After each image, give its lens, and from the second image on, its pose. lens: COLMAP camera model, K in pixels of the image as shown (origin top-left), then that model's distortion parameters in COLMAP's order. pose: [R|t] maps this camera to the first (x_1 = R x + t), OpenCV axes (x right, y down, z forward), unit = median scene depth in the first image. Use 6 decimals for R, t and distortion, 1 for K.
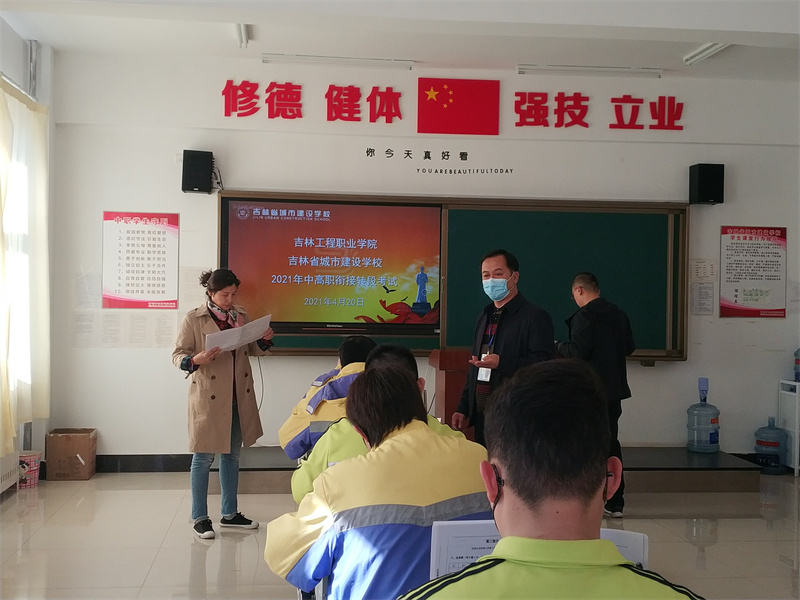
lens RADIAL K [[1050.1, 0, 412.6], [0, 1050.1, 306.2], [0, 0, 1]] dist [0.184156, 0.000000]
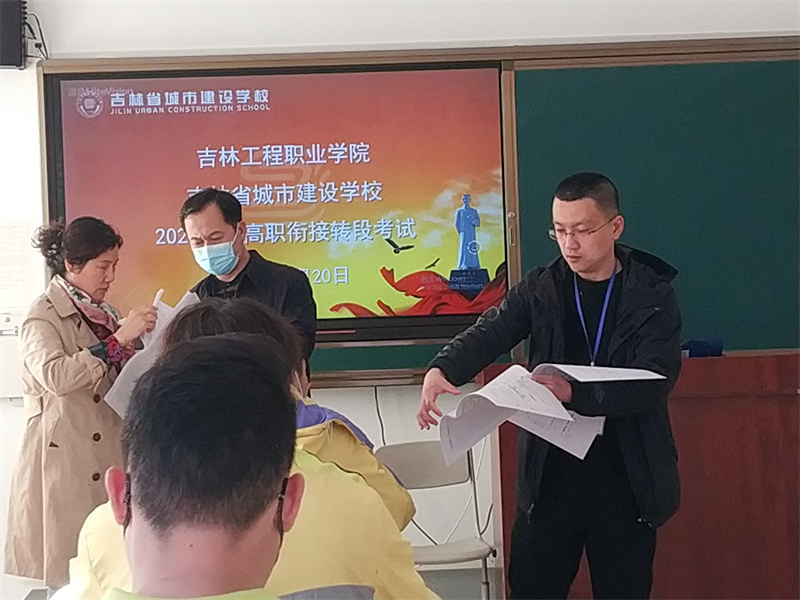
lens RADIAL K [[640.7, 0, 399.6], [0, 640.7, 295.9], [0, 0, 1]] dist [0.043897, -0.068427]
pose [[0.994057, -0.051675, -0.095819, 0.004574], [0.051690, 0.998660, -0.002327, 0.007722], [0.095811, -0.002640, 0.995396, 0.710984]]
